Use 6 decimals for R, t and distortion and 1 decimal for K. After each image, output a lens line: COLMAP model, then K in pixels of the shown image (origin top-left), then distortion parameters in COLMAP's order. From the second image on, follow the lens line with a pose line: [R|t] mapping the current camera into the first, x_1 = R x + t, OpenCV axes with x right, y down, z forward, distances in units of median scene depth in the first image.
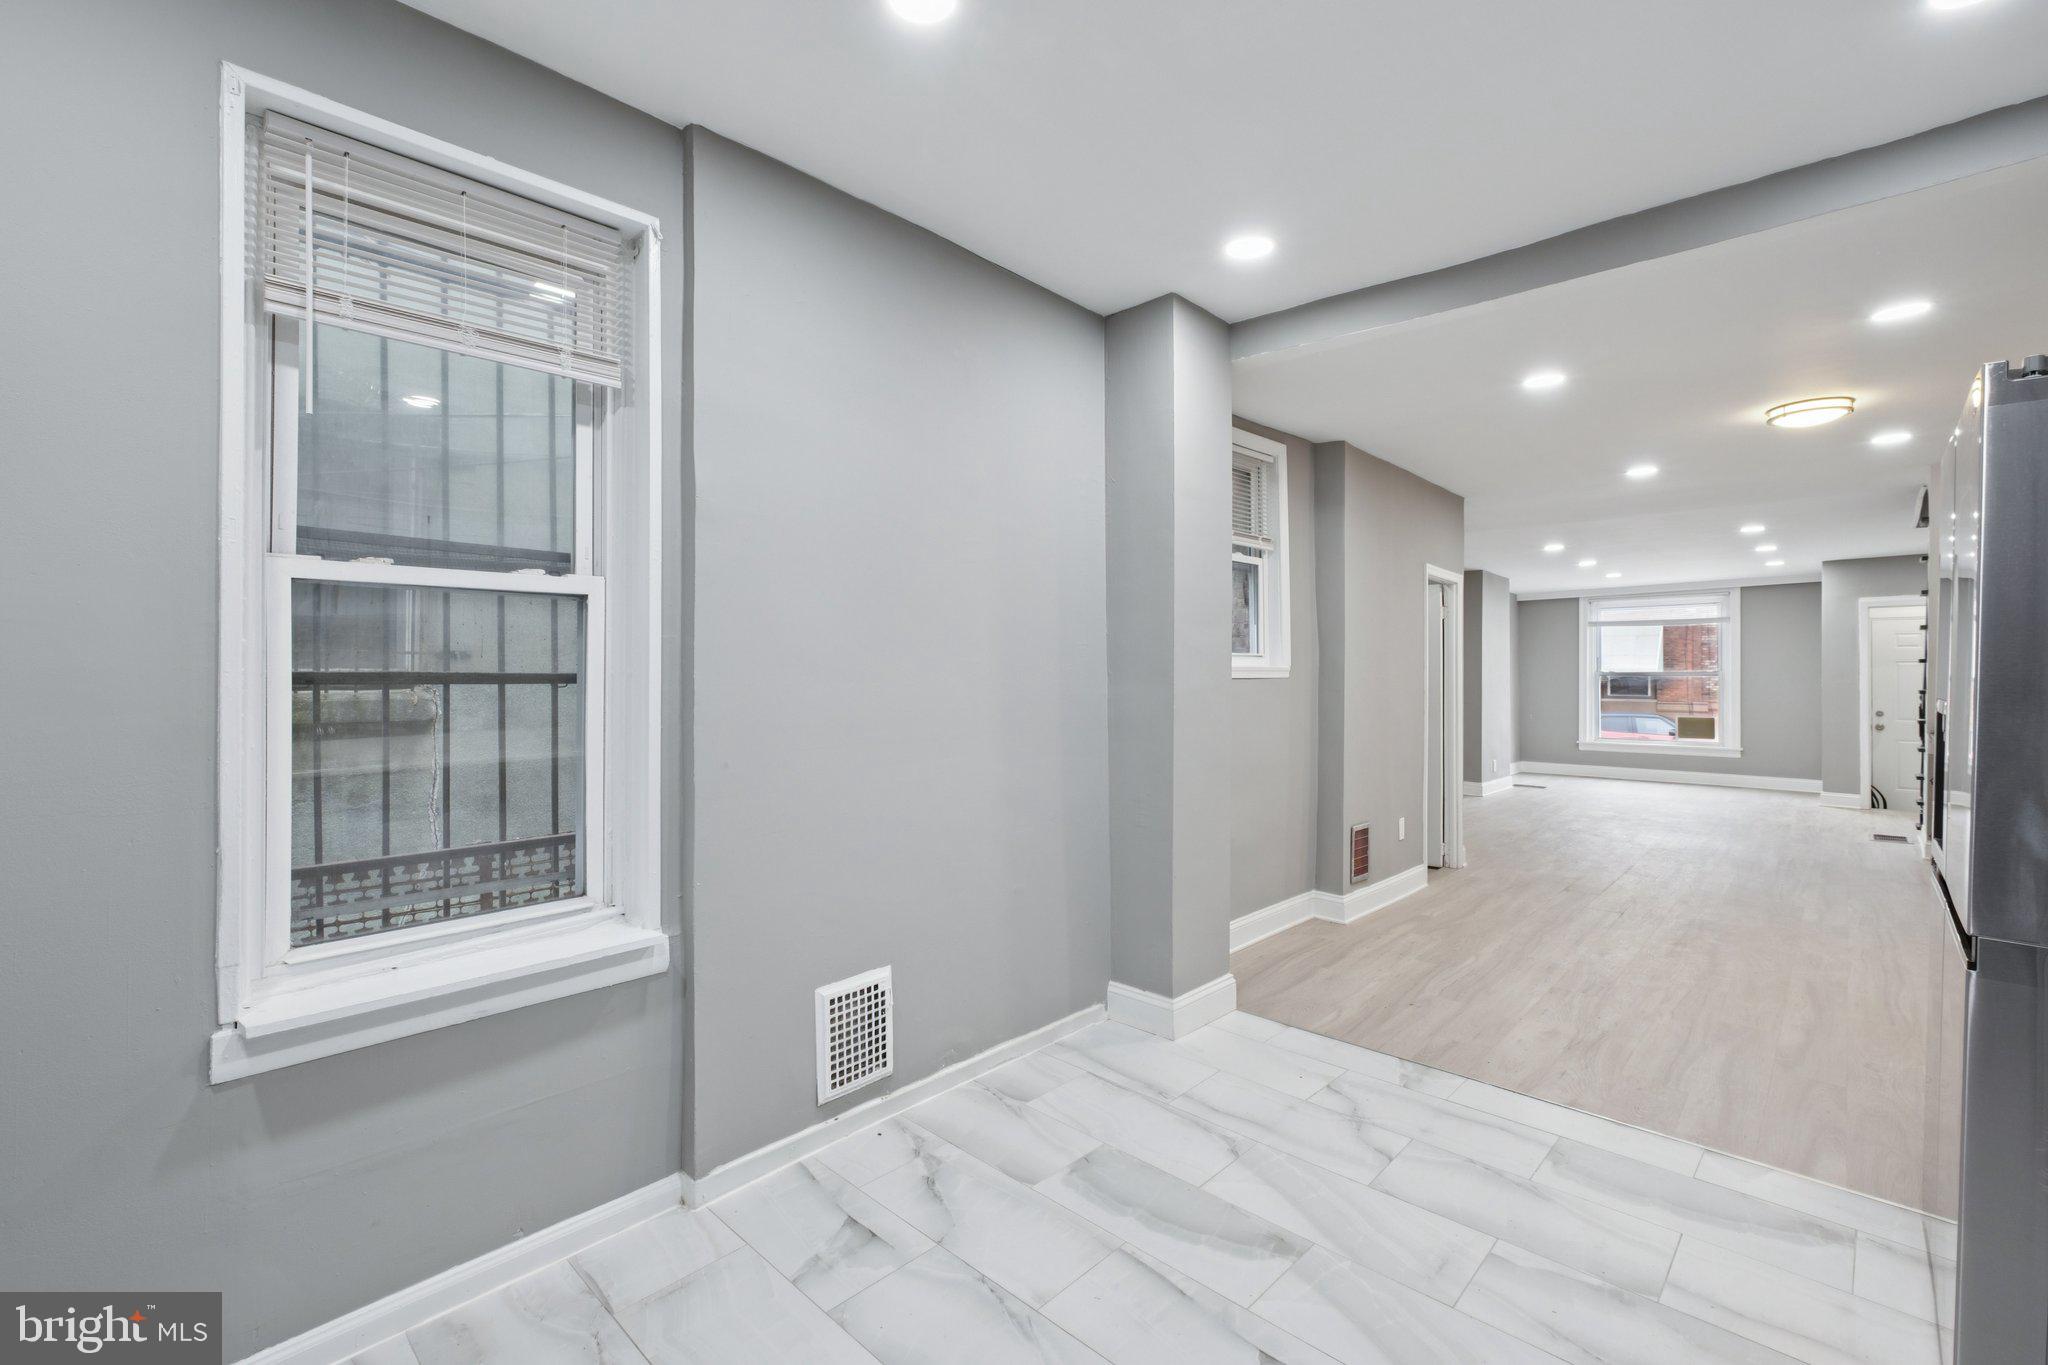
lens RADIAL K [[891.3, 0, 1024.3], [0, 891.3, 670.9], [0, 0, 1]] dist [-0.002516, 0.000011]
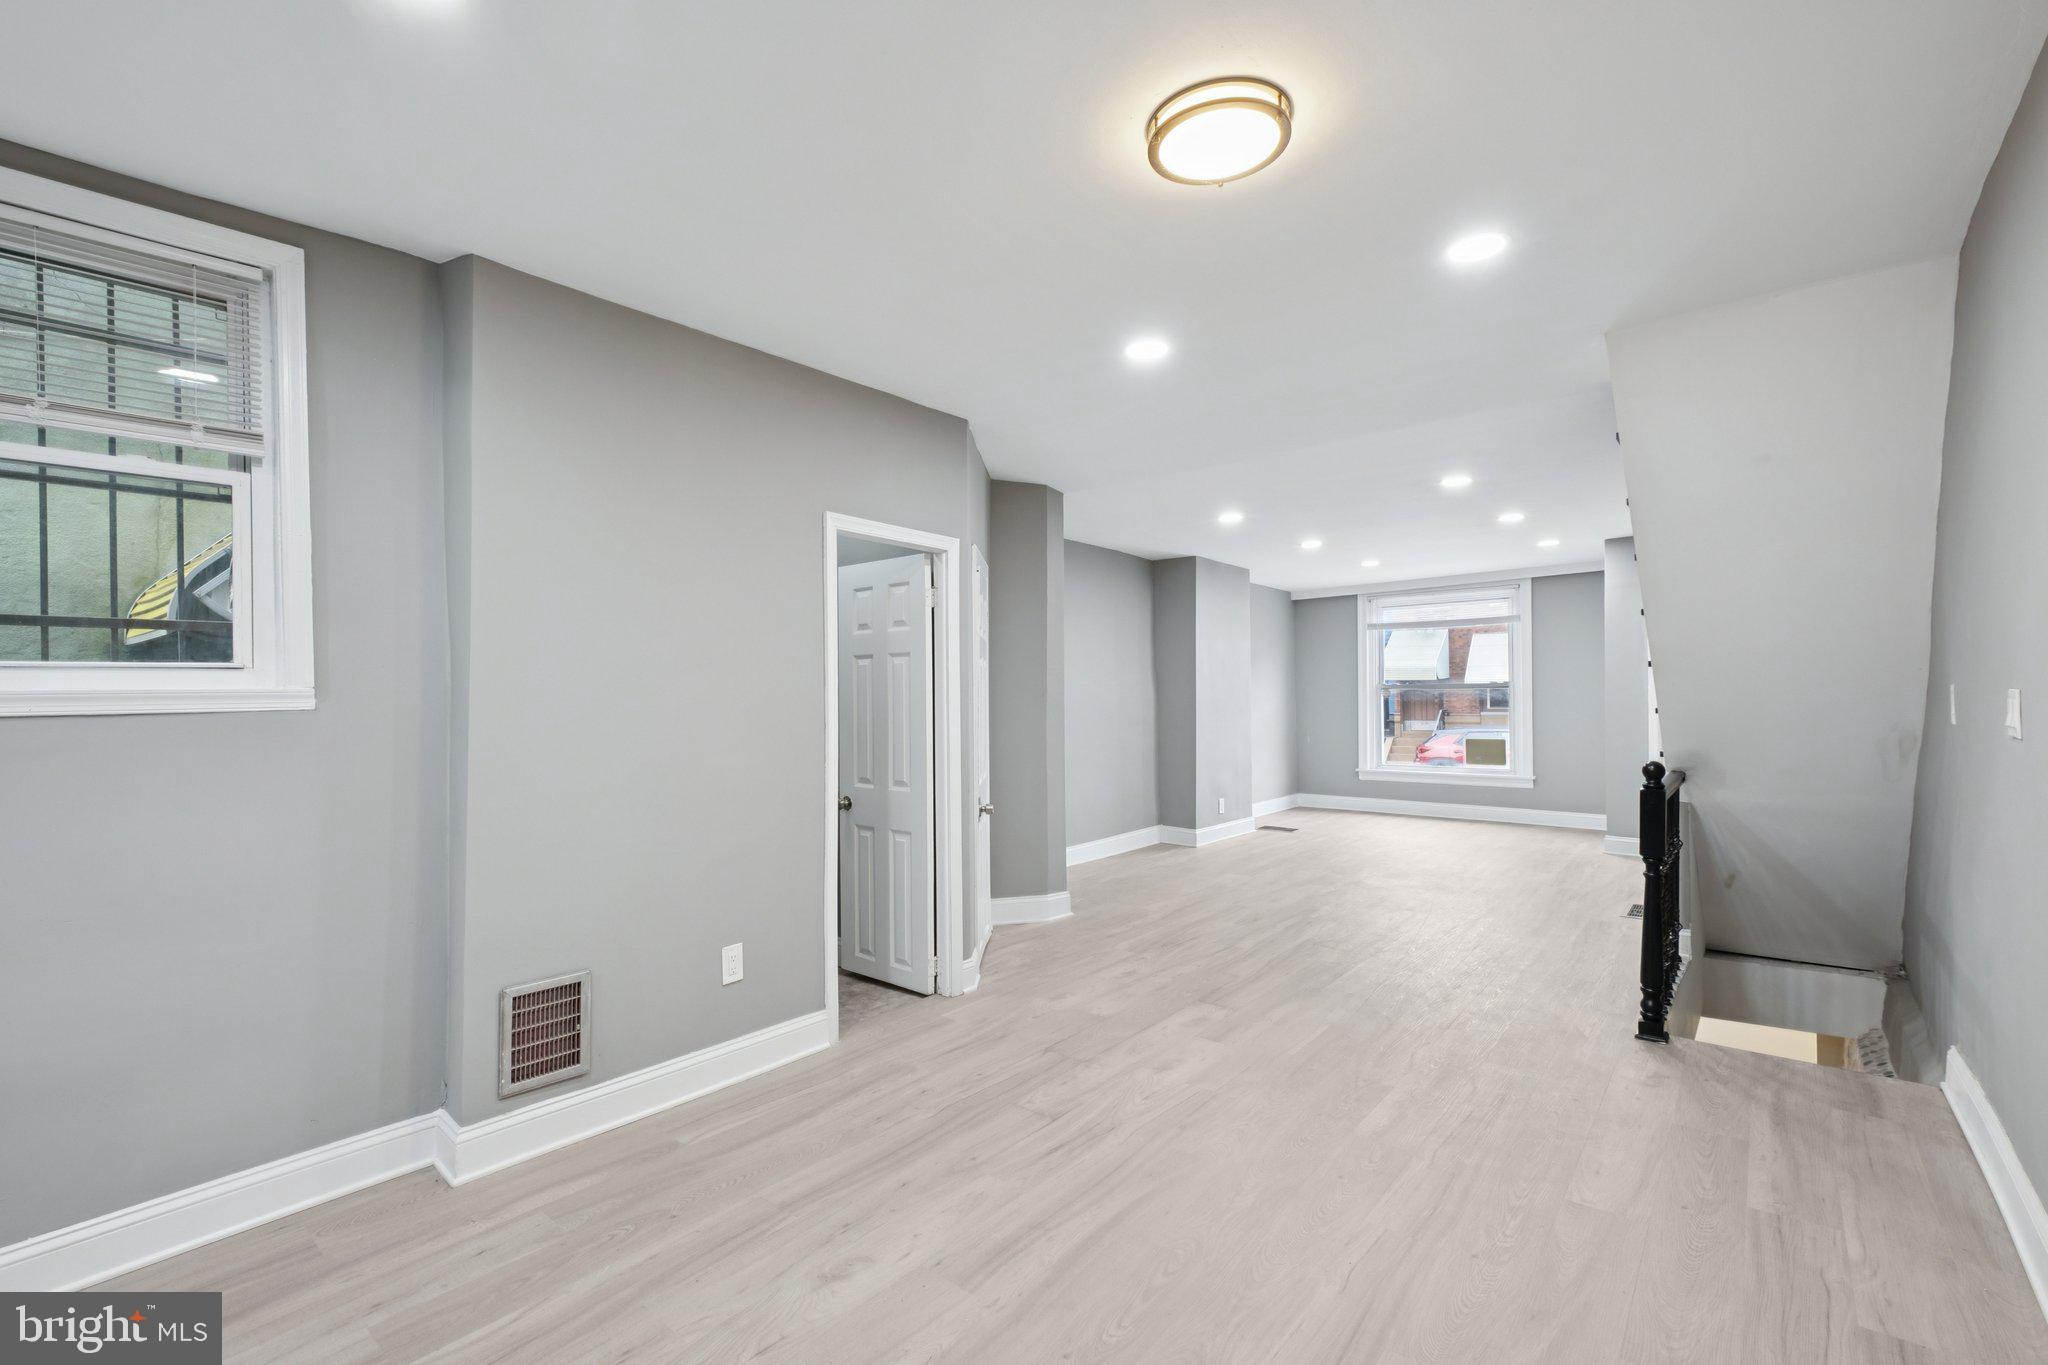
lens RADIAL K [[905.3, 0, 1010.6], [0, 905.3, 692.8], [0, 0, 1]] dist [-0.000386, -0.000137]
pose [[0.998552, -0.013047, 0.052187, 0.281839], [0.012796, 0.999905, 0.005133, 0.000233], [-0.052249, -0.004458, 0.998624, 0.197414]]
